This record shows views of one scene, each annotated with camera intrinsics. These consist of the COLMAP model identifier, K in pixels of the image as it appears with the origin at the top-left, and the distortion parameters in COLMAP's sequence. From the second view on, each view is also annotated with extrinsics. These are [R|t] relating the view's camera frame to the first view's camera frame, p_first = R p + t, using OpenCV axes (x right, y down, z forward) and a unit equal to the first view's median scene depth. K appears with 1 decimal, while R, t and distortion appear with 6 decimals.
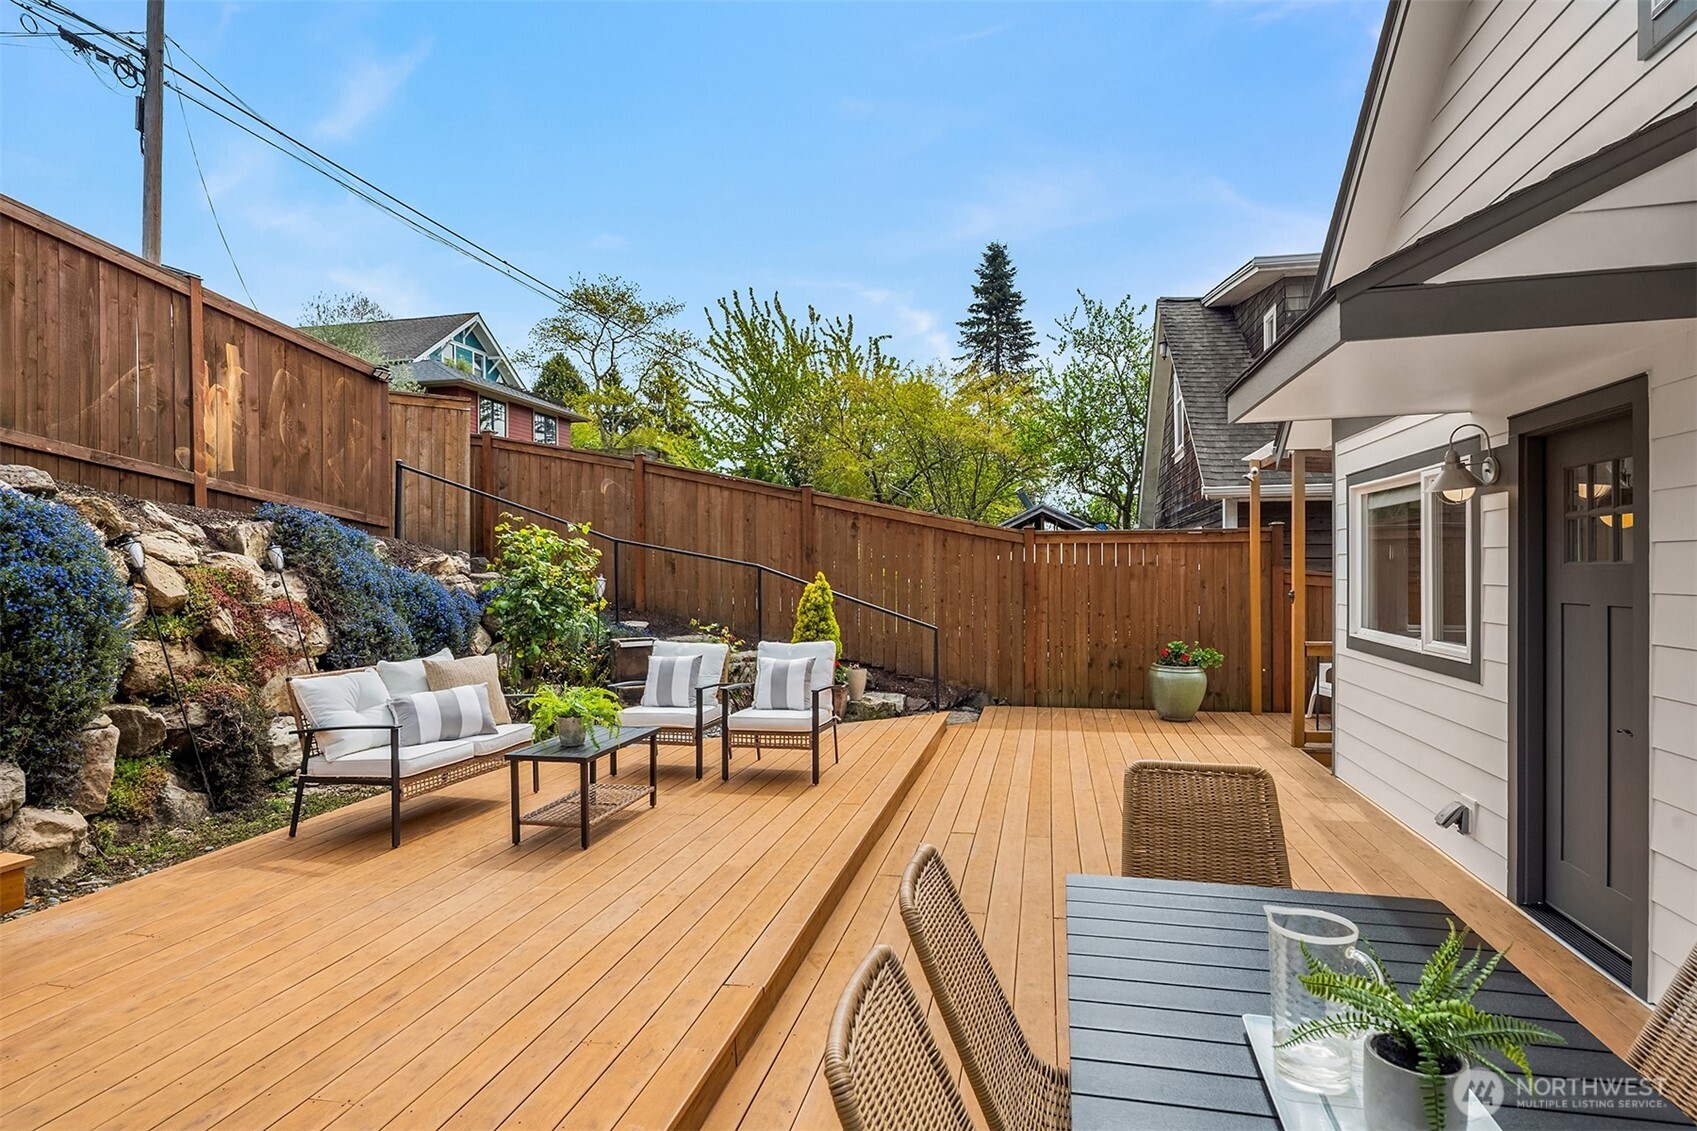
lens RADIAL K [[907.0, 0, 829.2], [0, 907.0, 568.9], [0, 0, 1]] dist [-0.002353, -0.000387]
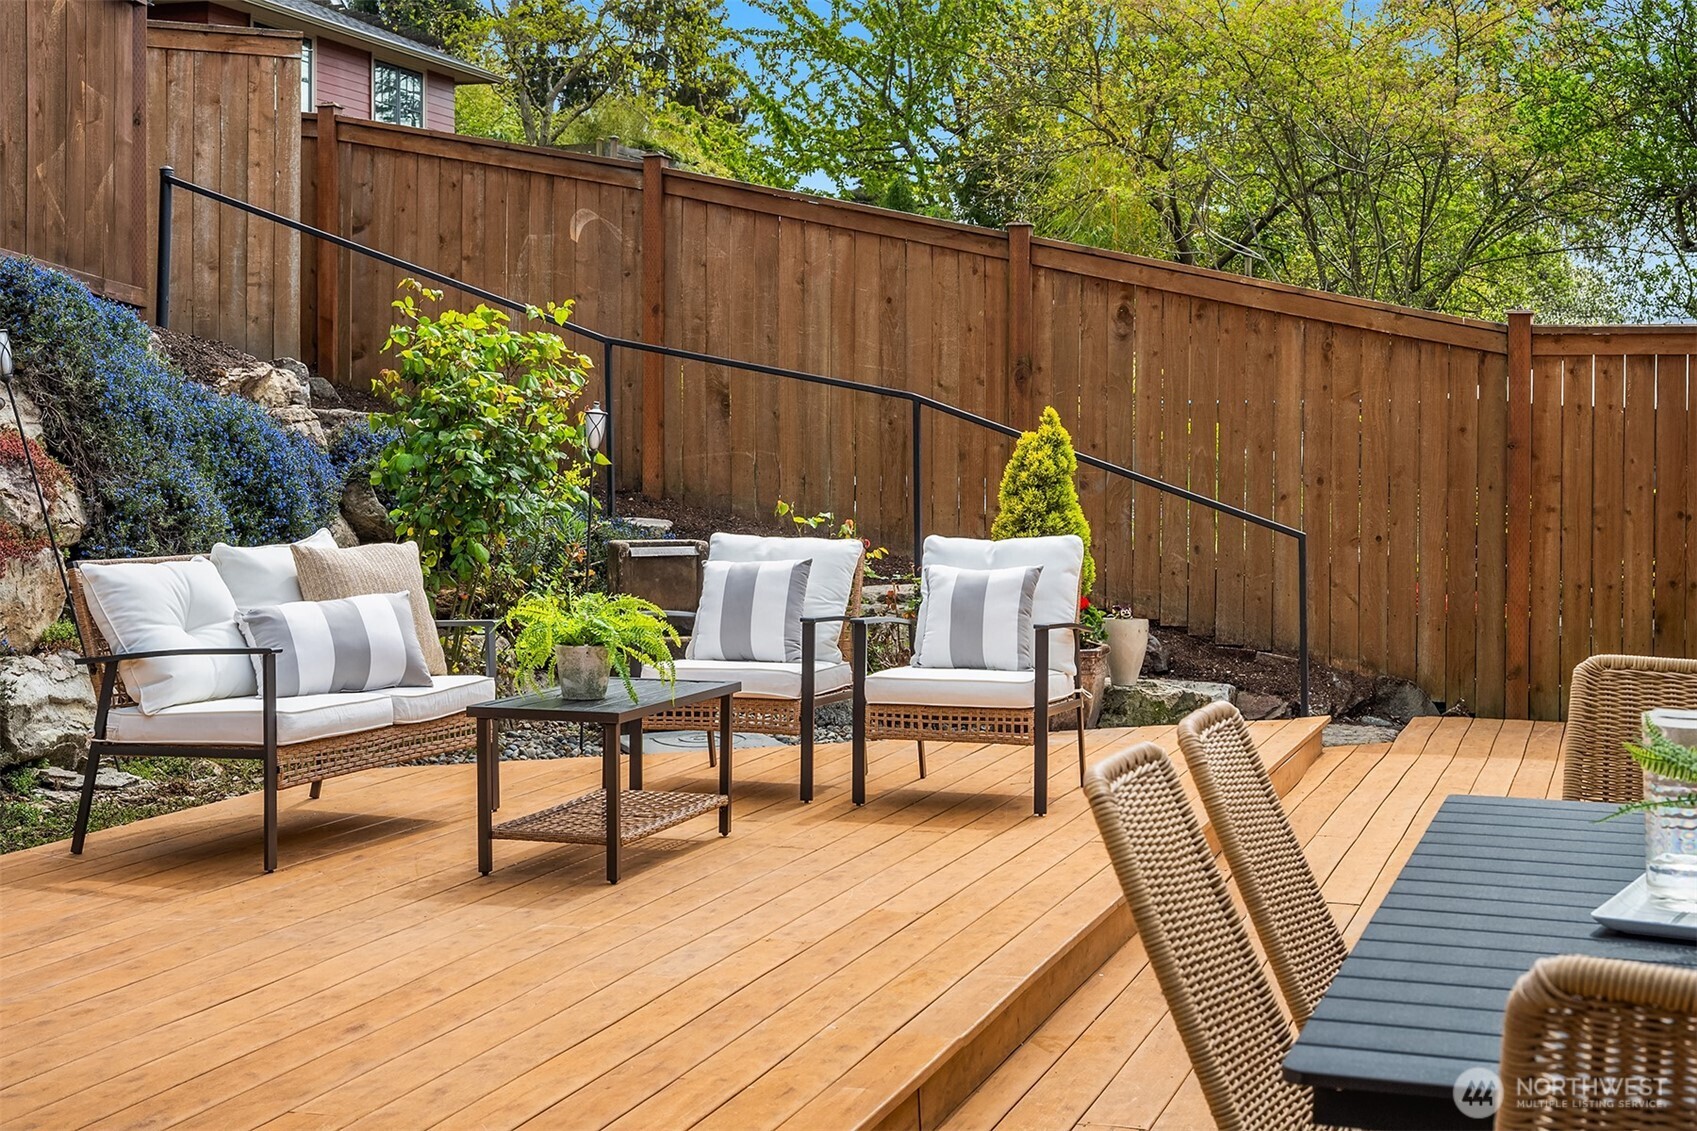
lens RADIAL K [[2281.4, 0, 848.4], [0, 2281.4, 443.2], [0, 0, 1]] dist [0.012558, 0.011368]
pose [[0.995647, 0.010756, -0.092583, -0.004144], [-0.011018, 0.999937, -0.002318, 0.025653], [0.092552, 0.003328, 0.995702, -0.175004]]
